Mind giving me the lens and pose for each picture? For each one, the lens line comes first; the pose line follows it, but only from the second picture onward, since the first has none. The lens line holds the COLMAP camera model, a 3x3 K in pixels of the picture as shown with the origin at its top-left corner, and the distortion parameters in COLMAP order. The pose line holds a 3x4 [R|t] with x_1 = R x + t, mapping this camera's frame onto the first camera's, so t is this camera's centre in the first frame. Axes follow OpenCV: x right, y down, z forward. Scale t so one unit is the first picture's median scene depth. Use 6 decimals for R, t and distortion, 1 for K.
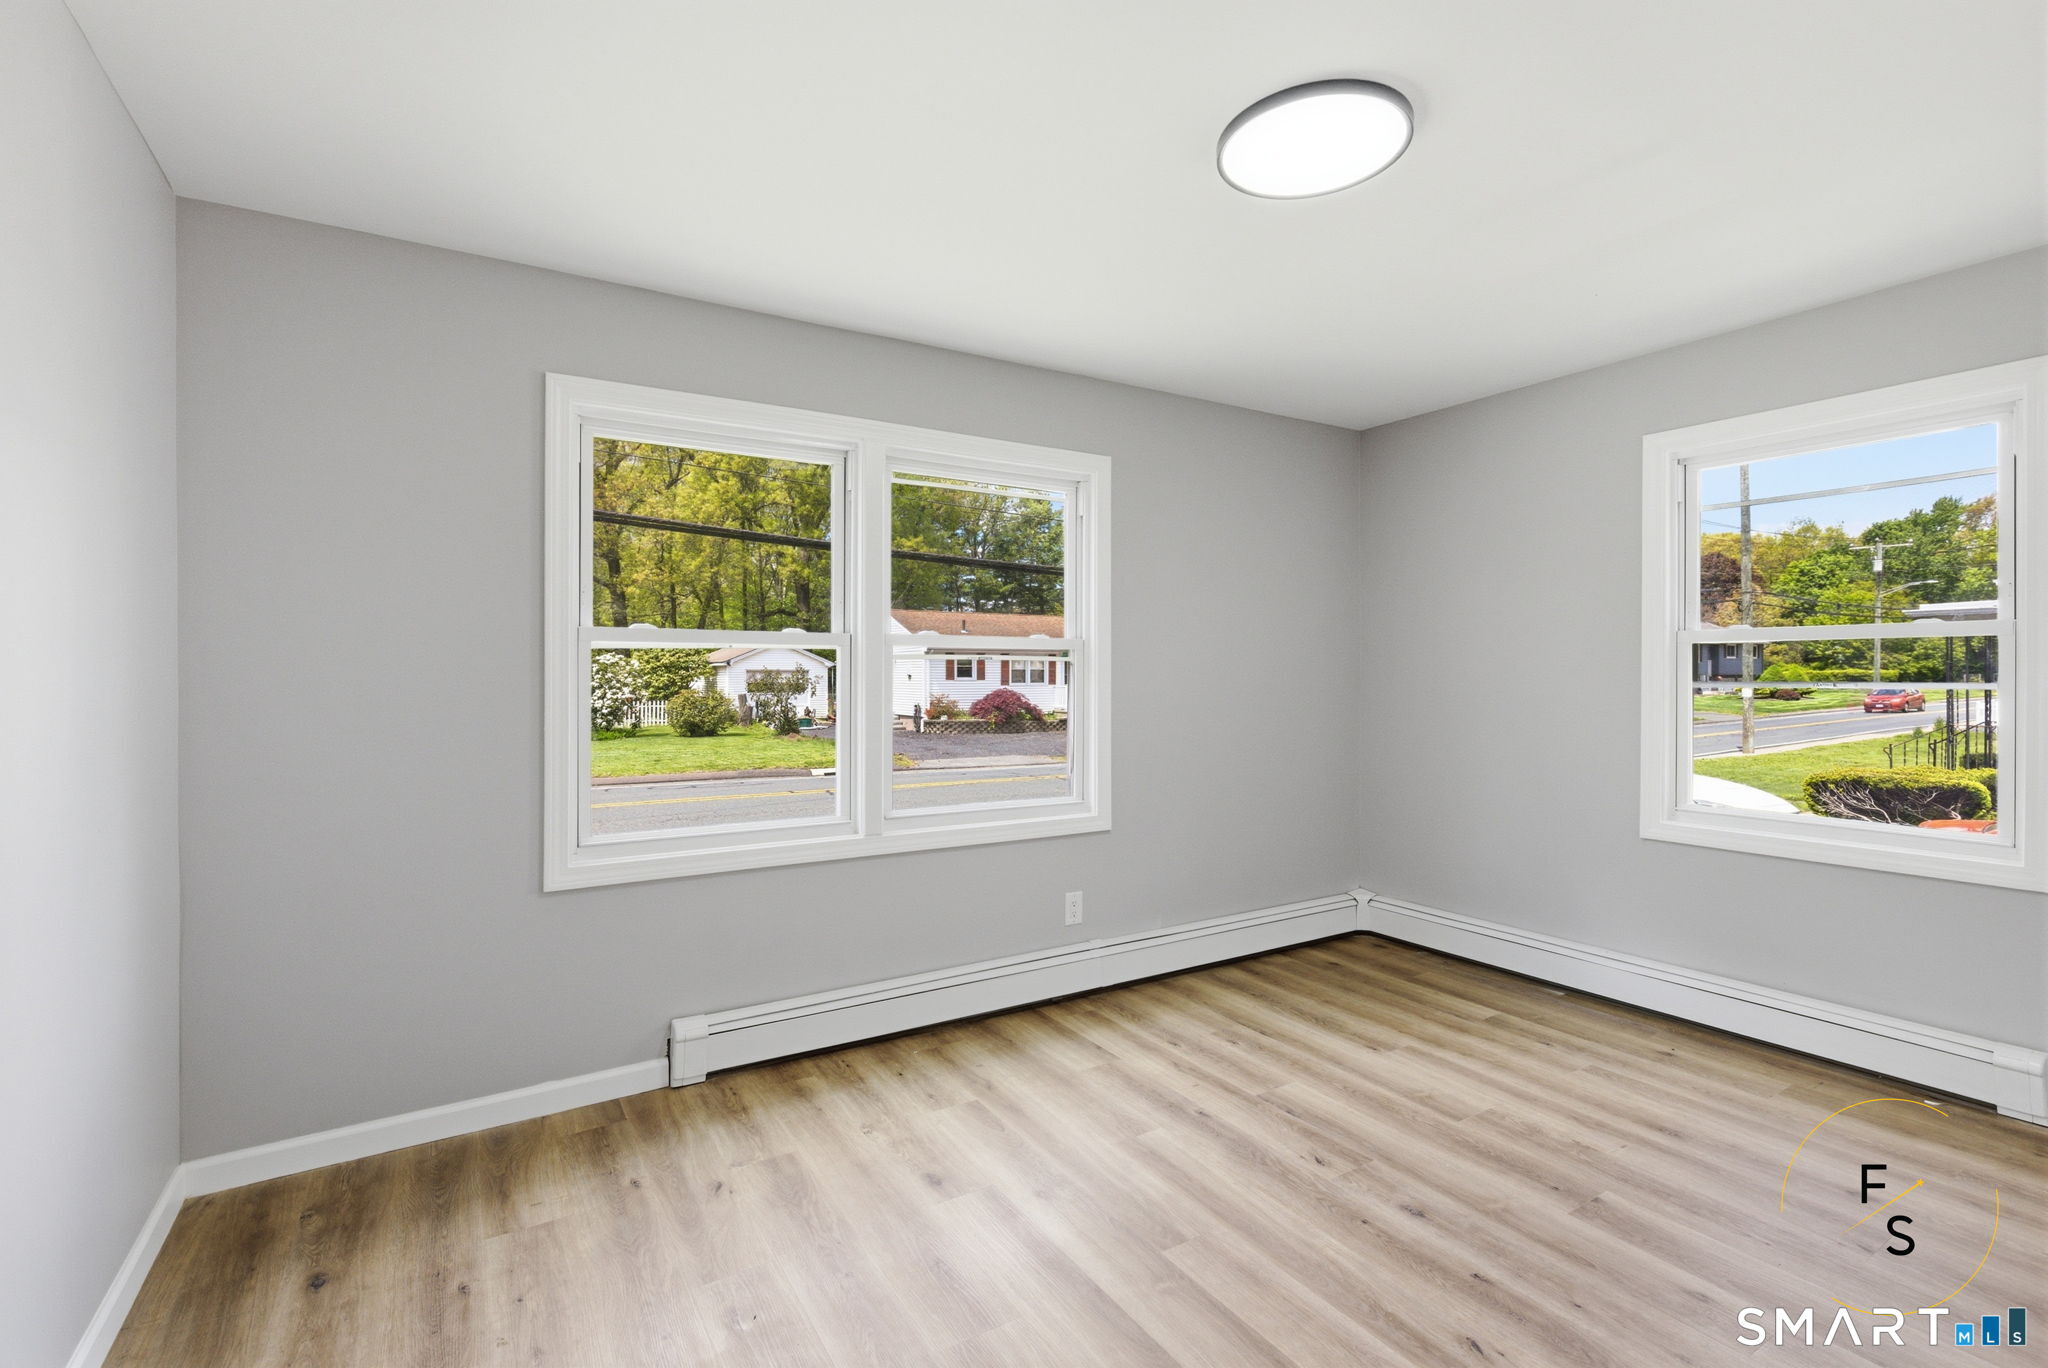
lens RADIAL K [[930.9, 0, 1020.2], [0, 930.9, 688.8], [0, 0, 1]] dist [0.006766, 0.000527]
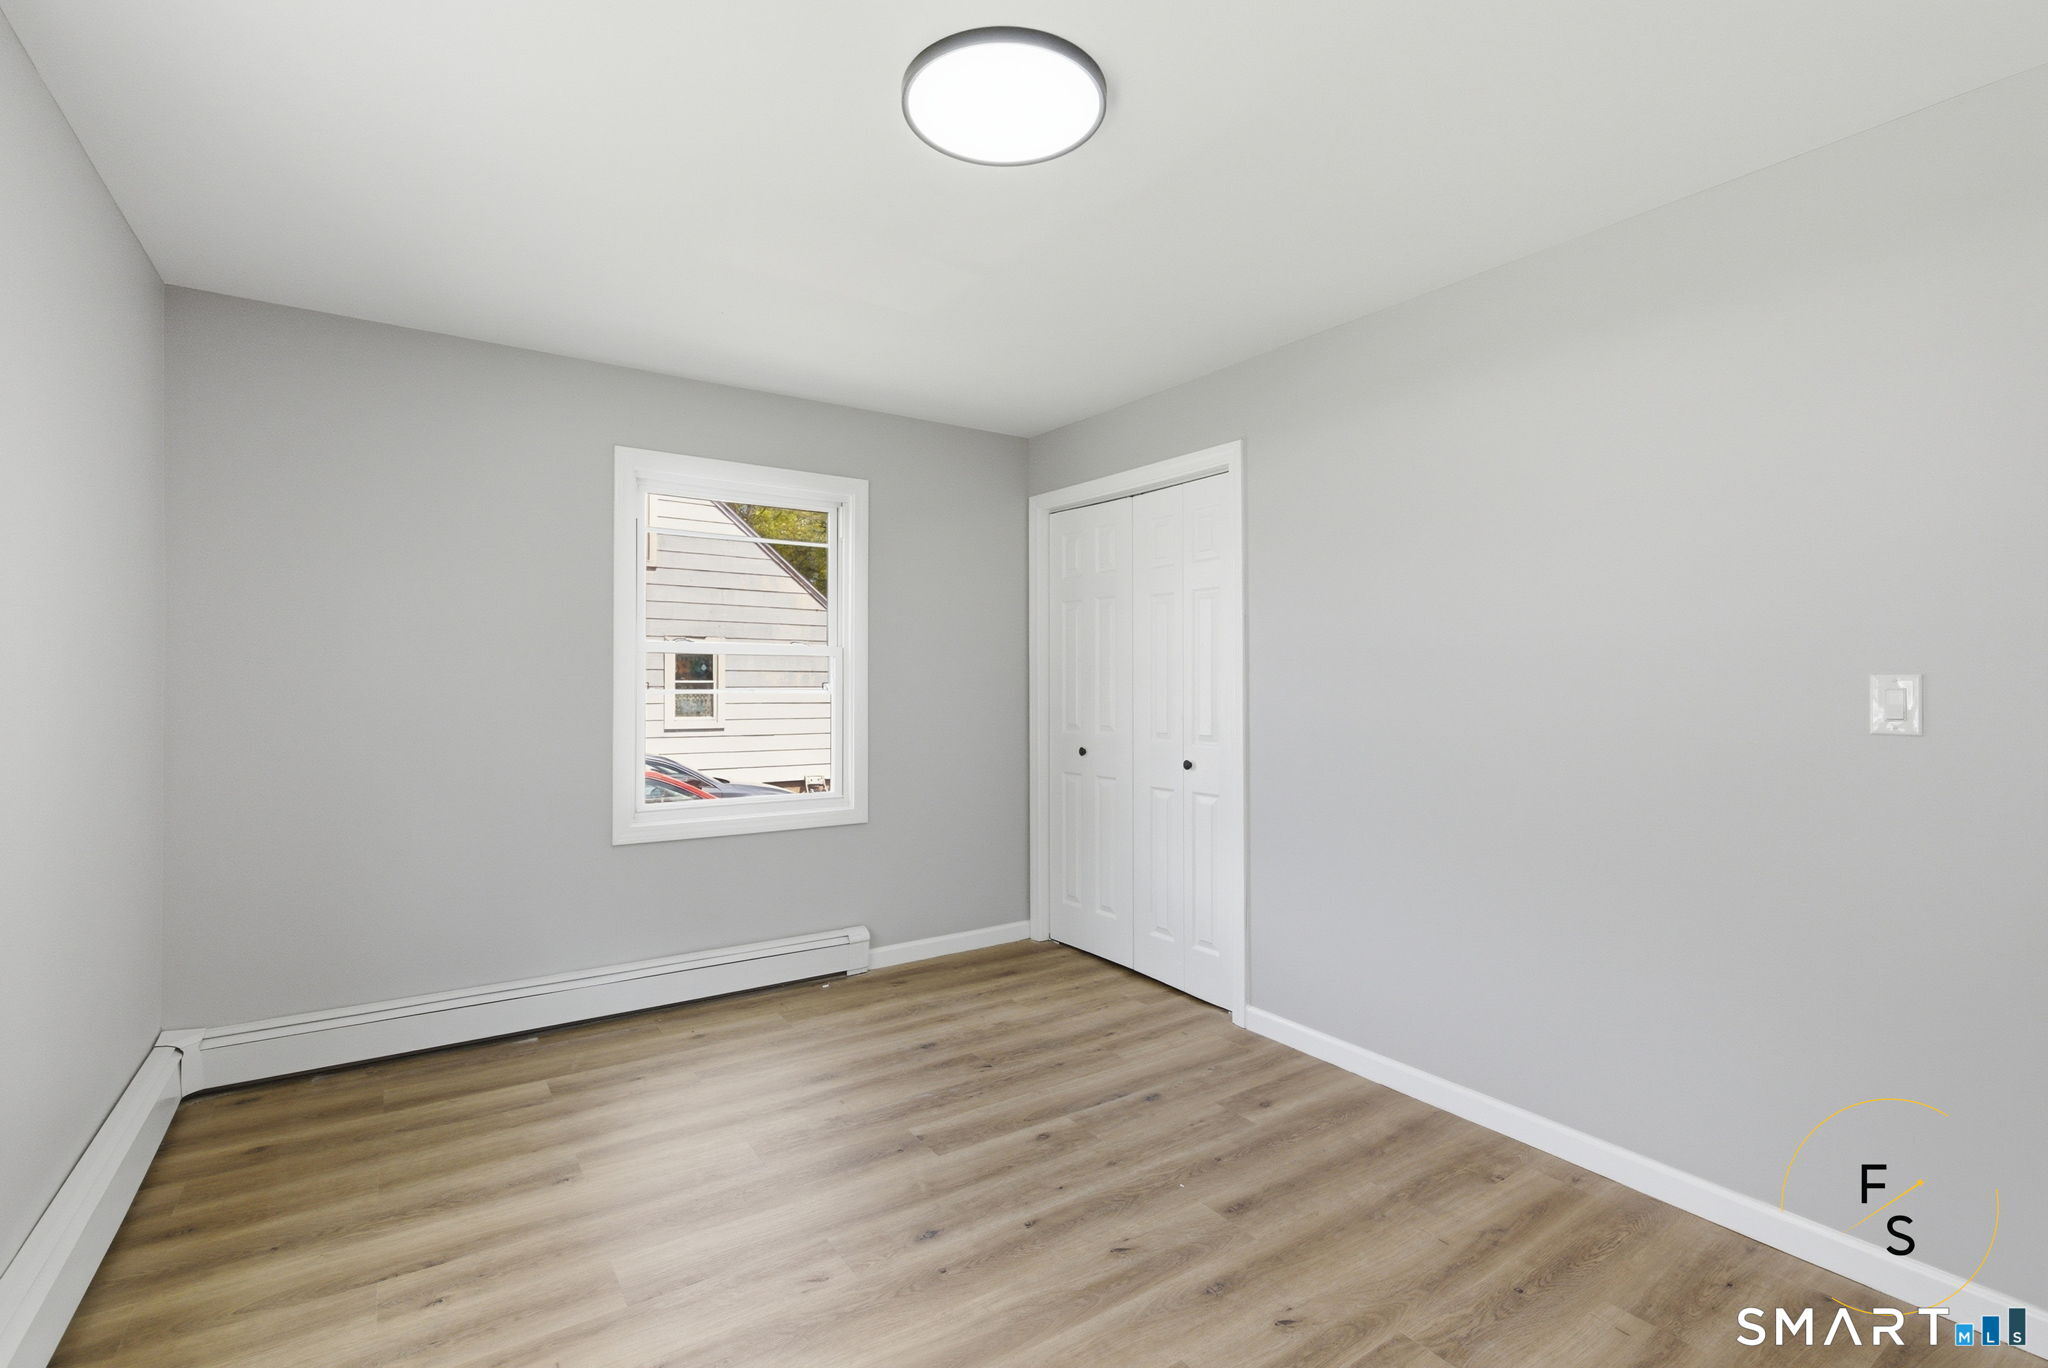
lens RADIAL K [[930.9, 0, 1020.2], [0, 930.9, 688.8], [0, 0, 1]] dist [0.006766, 0.000527]
pose [[-0.046796, -0.001424, 0.998903, -0.364492], [0.011394, 0.999933, 0.001959, -0.006015], [-0.998839, 0.011474, -0.046777, 0.624243]]
